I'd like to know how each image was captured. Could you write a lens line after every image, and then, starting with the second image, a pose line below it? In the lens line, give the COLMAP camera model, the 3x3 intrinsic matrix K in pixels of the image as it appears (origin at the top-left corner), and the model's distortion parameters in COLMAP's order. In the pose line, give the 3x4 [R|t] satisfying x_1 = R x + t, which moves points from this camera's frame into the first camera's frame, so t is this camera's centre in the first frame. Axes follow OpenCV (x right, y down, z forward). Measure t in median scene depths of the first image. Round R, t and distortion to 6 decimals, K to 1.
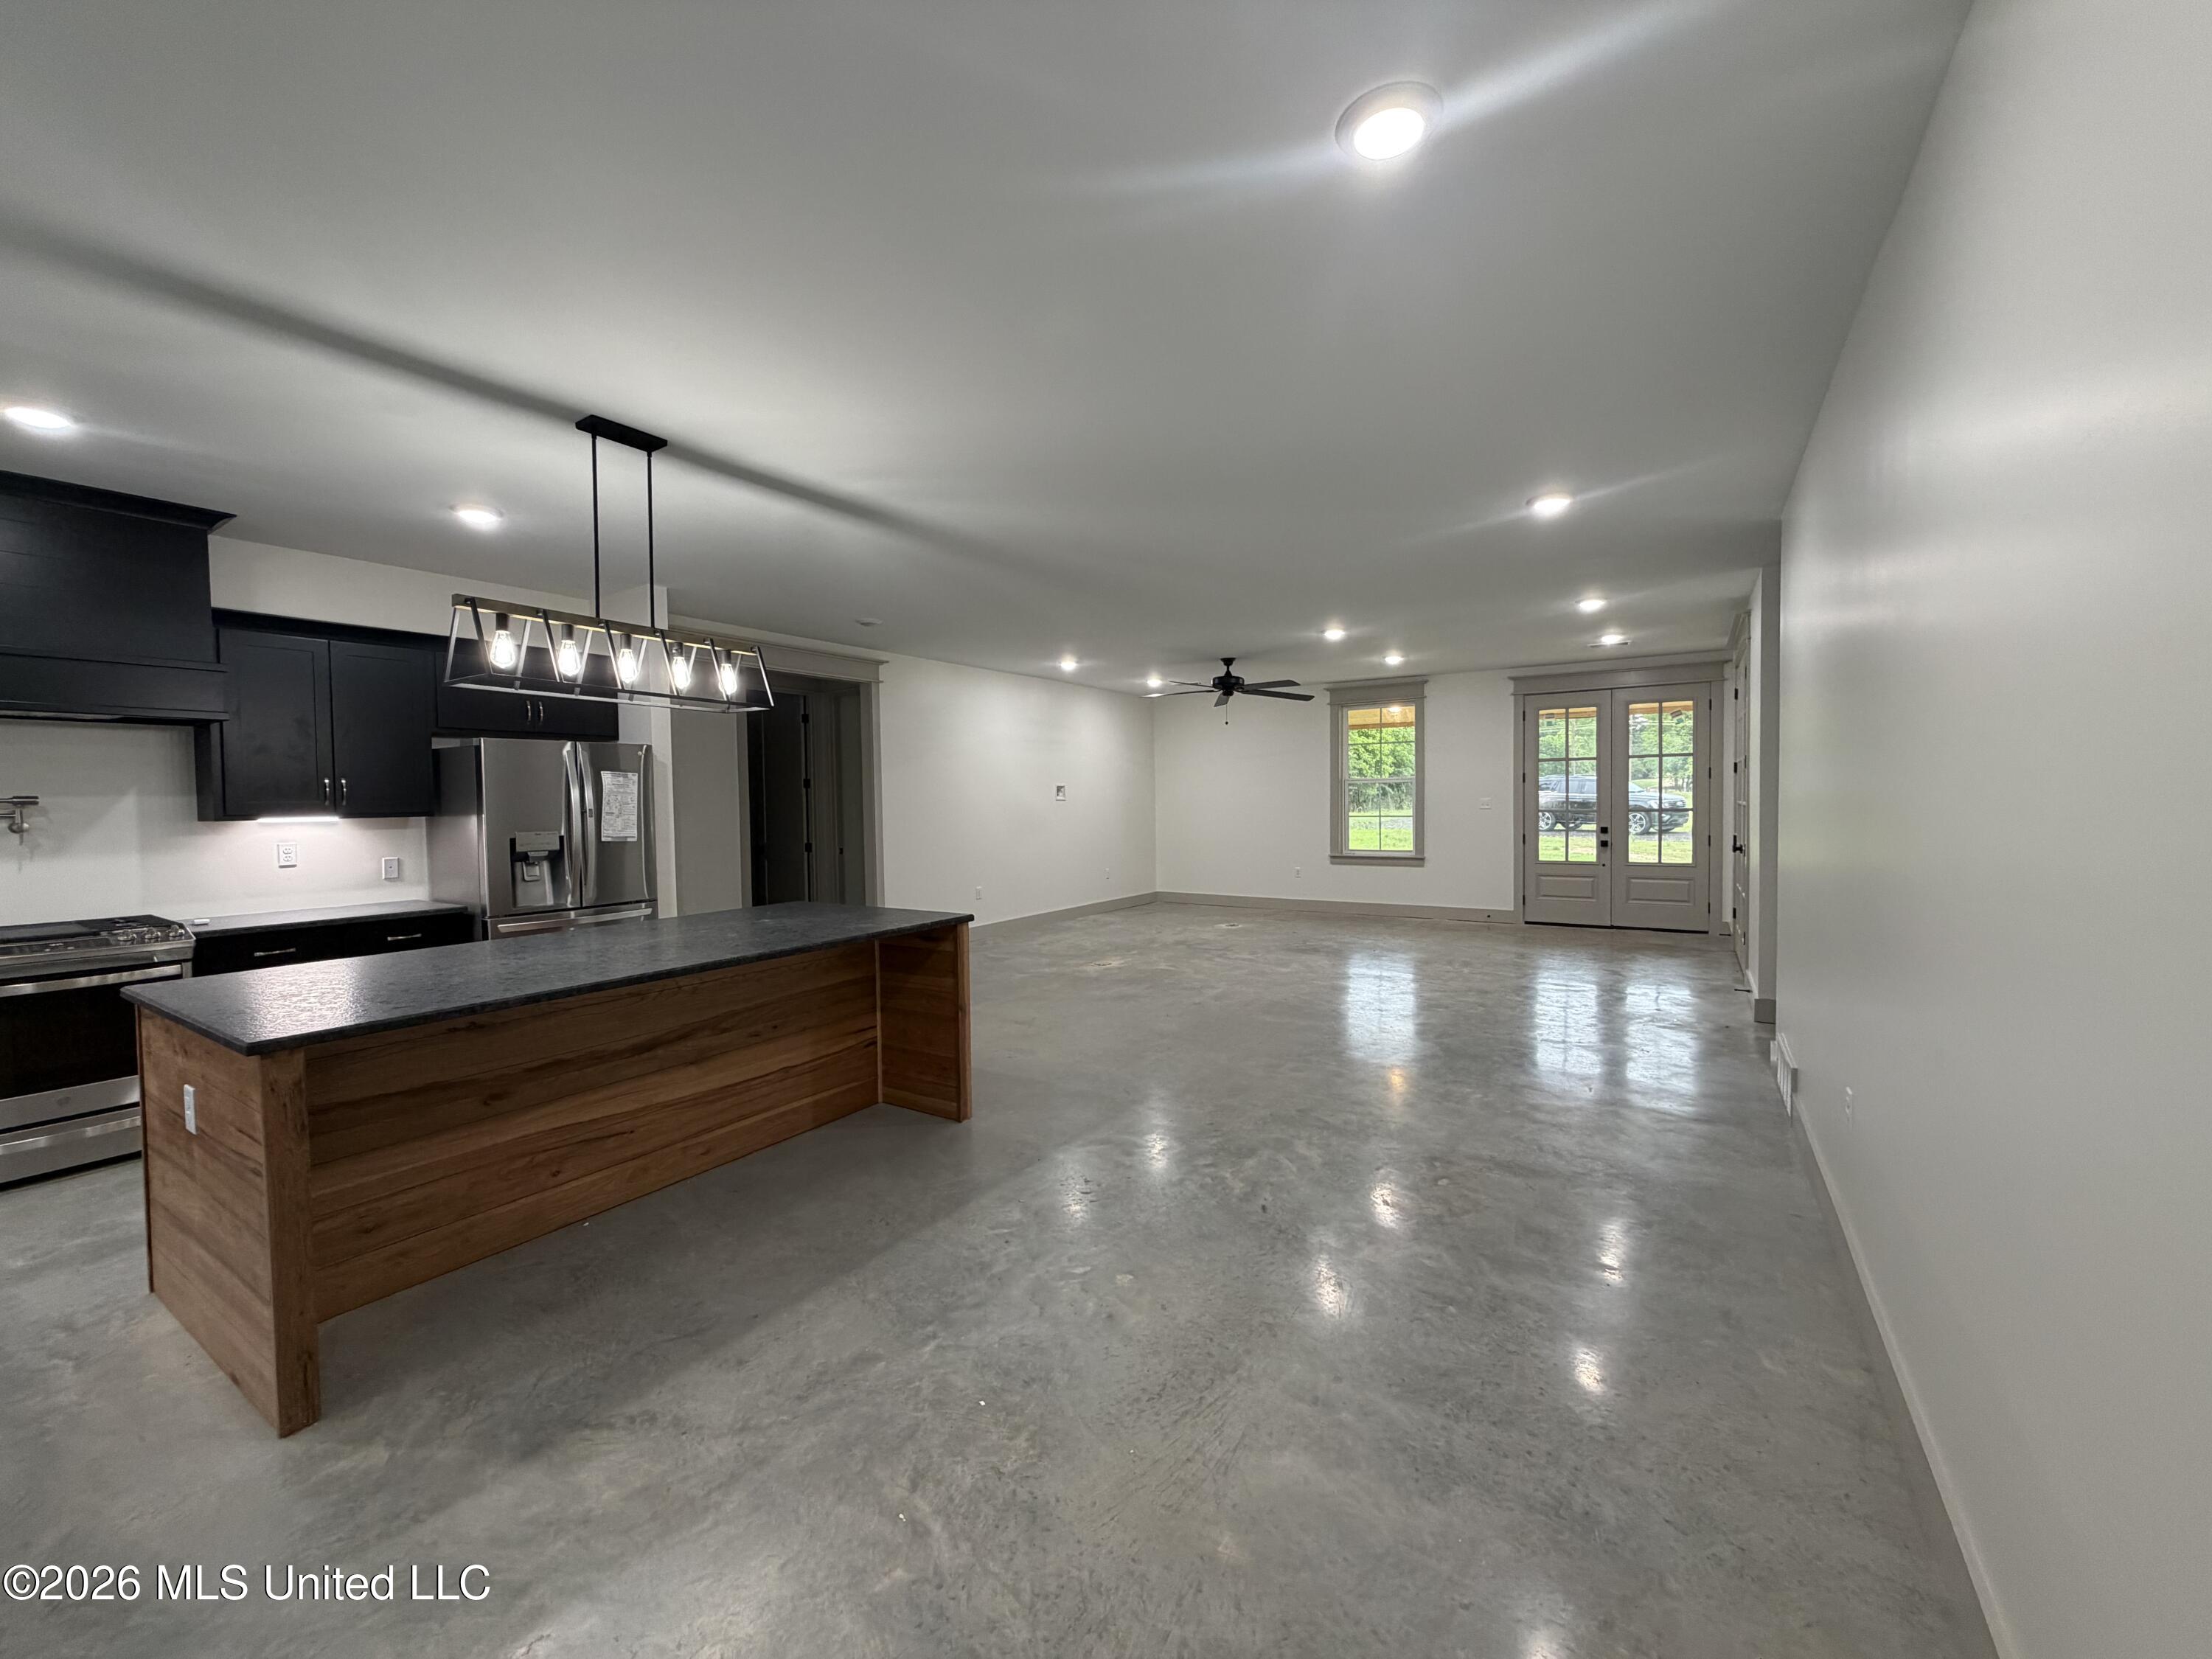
lens RADIAL K [[890.5, 0, 1102.1], [0, 890.5, 825.5], [0, 0, 1]] dist [0.000804, -0.000024]
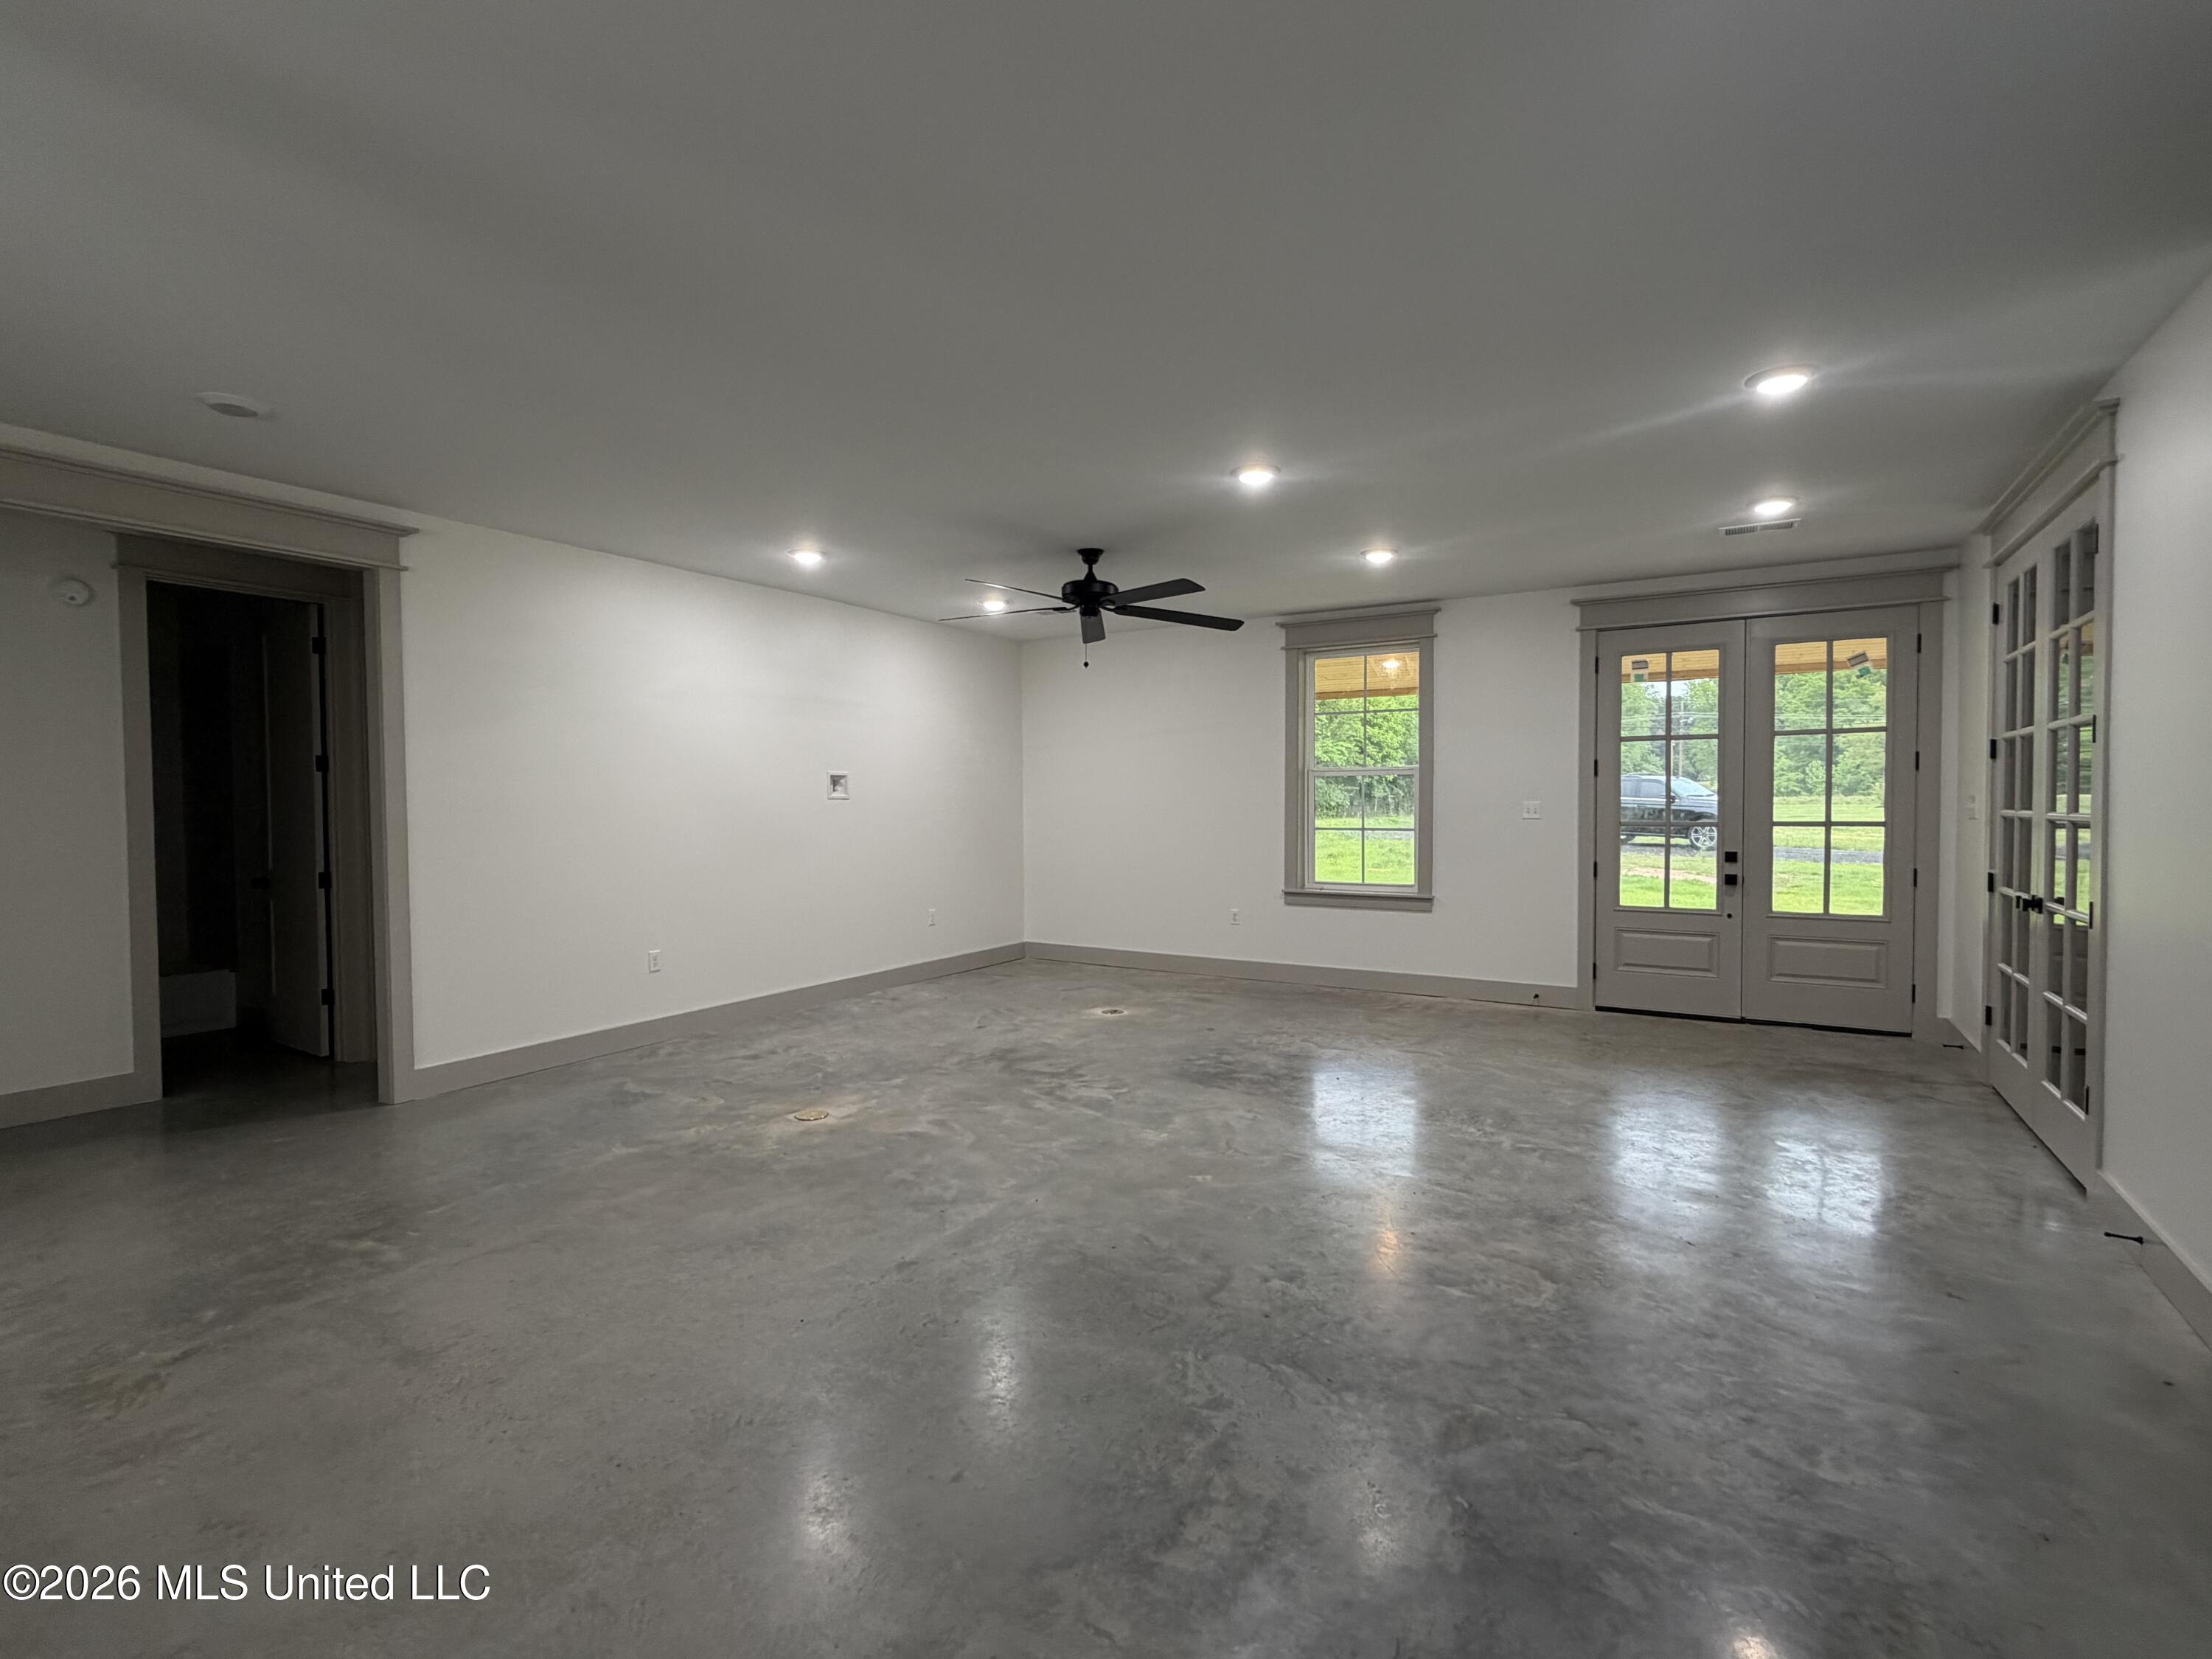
lens RADIAL K [[1038.7, 0, 1111.4], [0, 1038.7, 826.7], [0, 0, 1]] dist [-0.003397, -0.000192]
pose [[0.999189, 0.007479, 0.039577, 0.121309], [-0.007348, 0.999967, -0.003458, -0.009099], [-0.039602, 0.003165, 0.999211, 0.317696]]
